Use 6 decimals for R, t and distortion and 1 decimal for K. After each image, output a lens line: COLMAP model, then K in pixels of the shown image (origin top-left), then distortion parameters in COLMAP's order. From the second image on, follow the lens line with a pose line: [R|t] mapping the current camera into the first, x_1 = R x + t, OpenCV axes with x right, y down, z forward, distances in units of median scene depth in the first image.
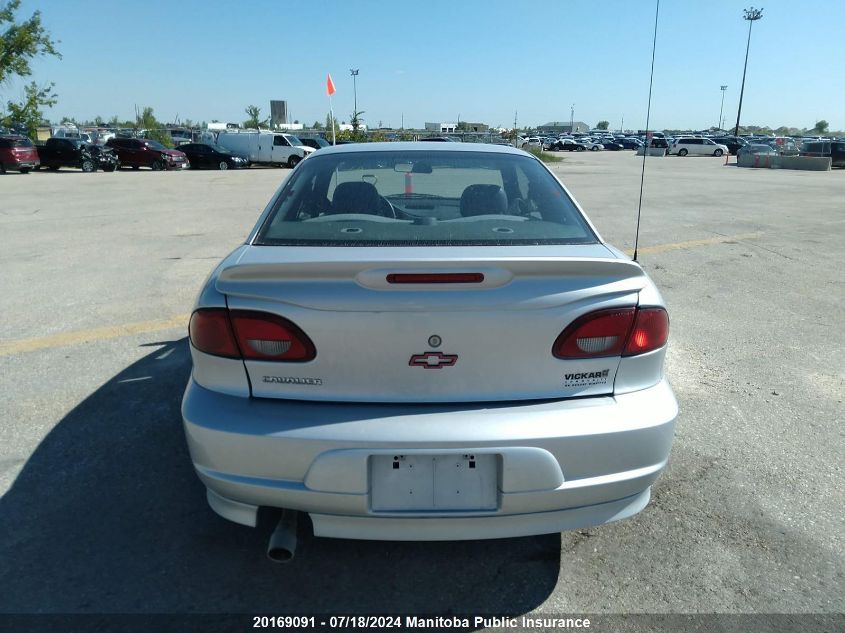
lens RADIAL K [[658.2, 0, 422.7], [0, 658.2, 320.3], [0, 0, 1]] dist [0.045239, -0.007068]
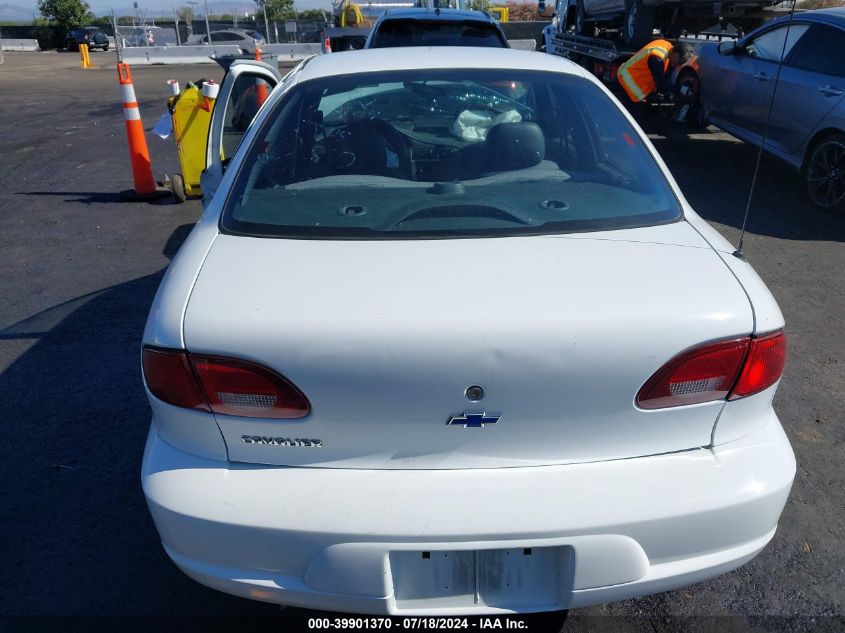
lens RADIAL K [[658.2, 0, 422.7], [0, 658.2, 320.3], [0, 0, 1]] dist [0.045239, -0.007068]
pose [[0.999612, -0.027715, 0.002954, -0.037676], [0.026260, 0.972021, 0.233420, -0.211451], [-0.009341, -0.233252, 0.972371, 0.302981]]
